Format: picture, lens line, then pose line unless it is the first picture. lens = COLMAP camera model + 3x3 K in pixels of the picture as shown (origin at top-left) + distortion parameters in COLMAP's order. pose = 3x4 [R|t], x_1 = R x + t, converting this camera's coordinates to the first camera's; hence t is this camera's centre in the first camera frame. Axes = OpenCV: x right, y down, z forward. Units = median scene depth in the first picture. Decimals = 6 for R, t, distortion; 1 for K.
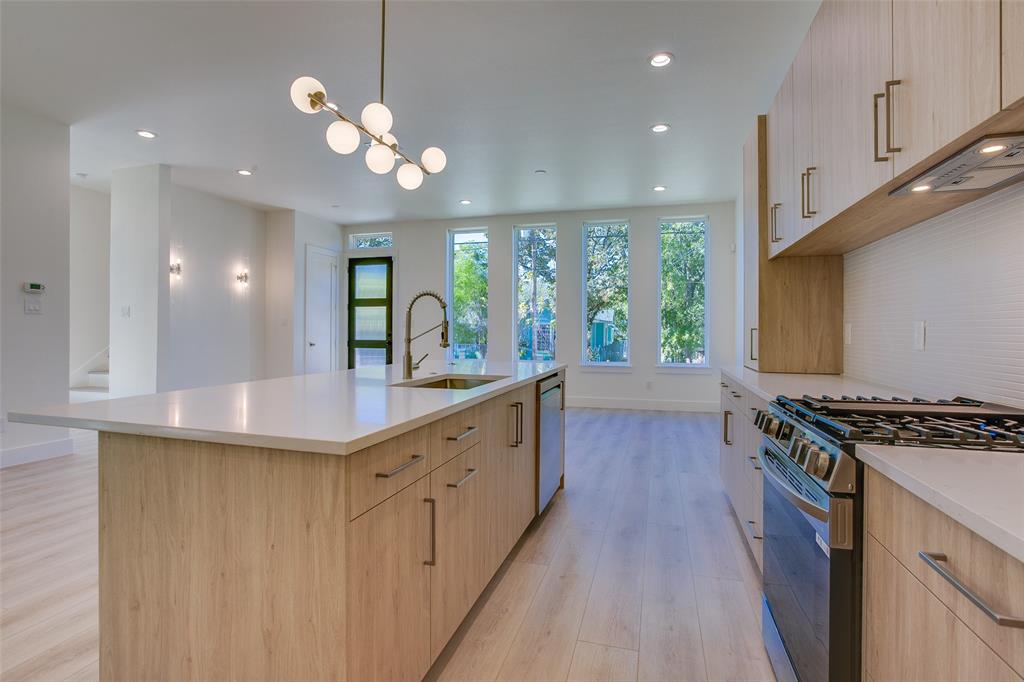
lens RADIAL K [[500.9, 0, 509.8], [0, 500.9, 335.3], [0, 0, 1]] dist [-0.048704, 0.002197]
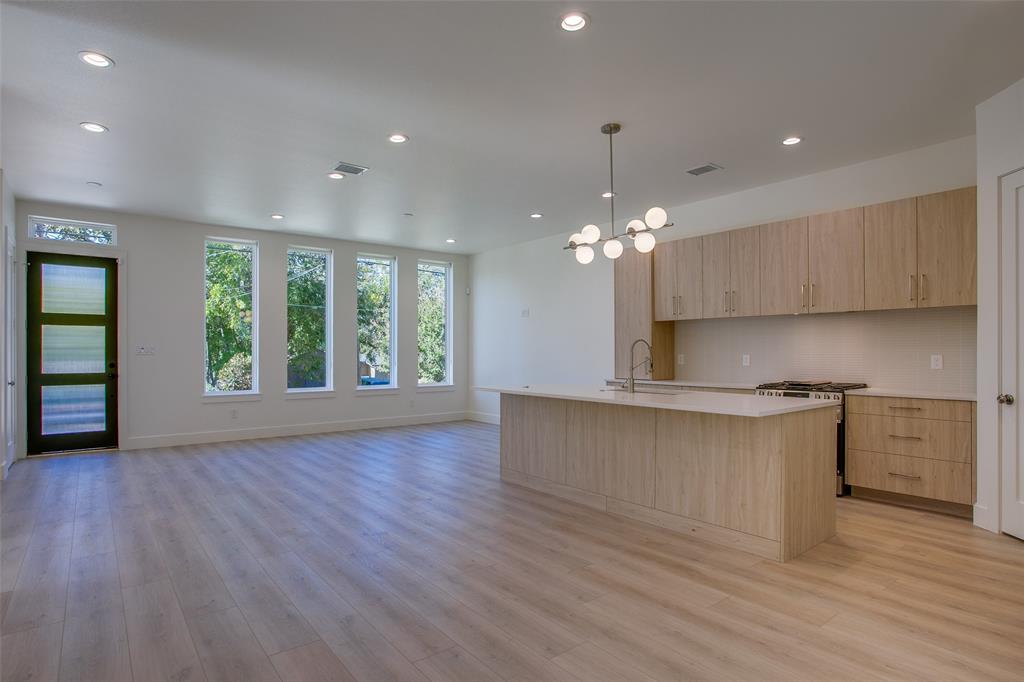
lens RADIAL K [[526.5, 0, 487.3], [0, 526.5, 353.3], [0, 0, 1]] dist [-0.034963, 0.001308]
pose [[0.578129, -0.004957, 0.815930, -1.728378], [0.010860, 0.999940, -0.001620, -0.037144], [-0.815873, 0.009798, 0.578148, 0.378619]]
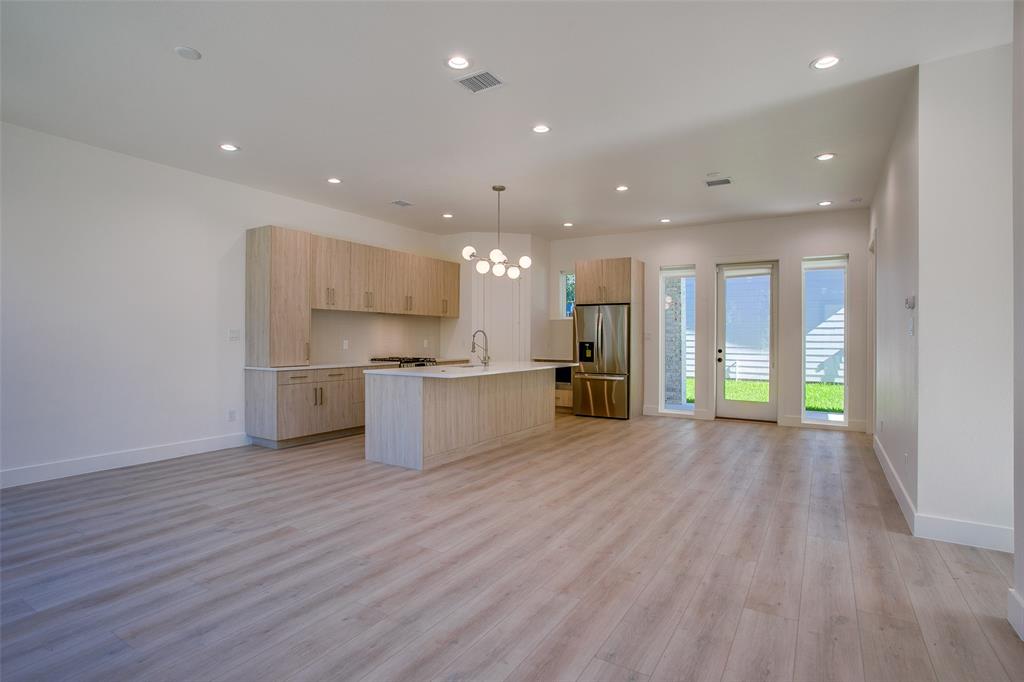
lens RADIAL K [[500.9, 0, 509.8], [0, 500.9, 335.3], [0, 0, 1]] dist [-0.048704, 0.002197]
pose [[-0.963549, -0.003752, 0.267505, -1.195970], [-0.002046, 0.999976, 0.006657, -0.057784], [-0.267524, 0.005867, -0.963533, 2.082436]]
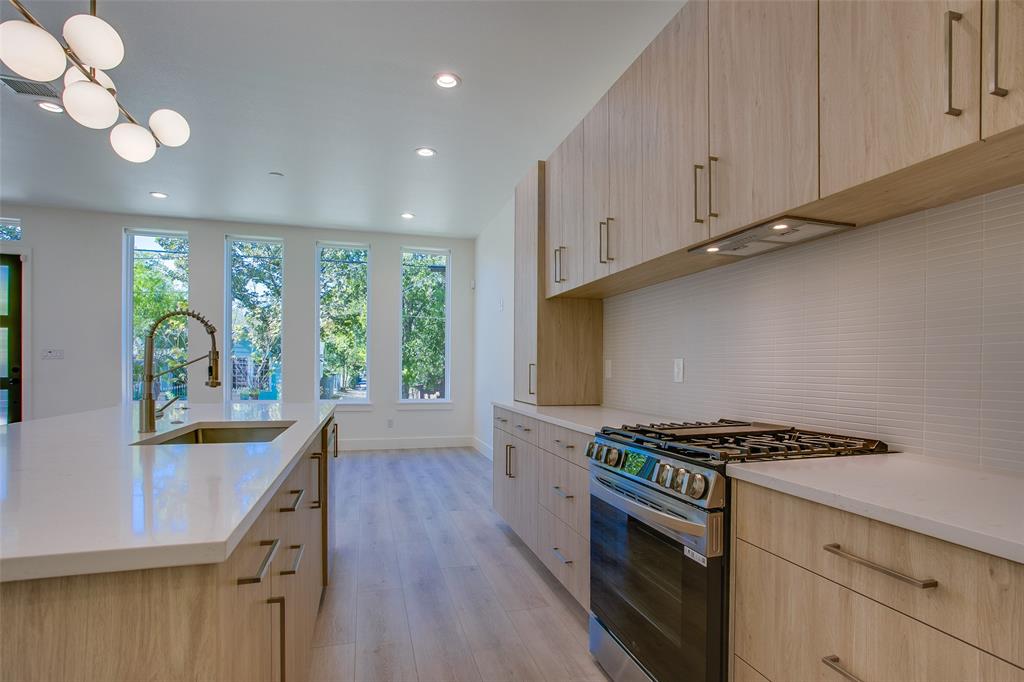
lens RADIAL K [[524.5, 0, 536.5], [0, 524.5, 377.3], [0, 0, 1]] dist [-0.087044, 0.041090]
pose [[0.820363, -0.007031, 0.571799, -0.141930], [-0.000757, 0.999910, 0.013381, -0.000167], [-0.571842, -0.011411, 0.820284, 0.097803]]
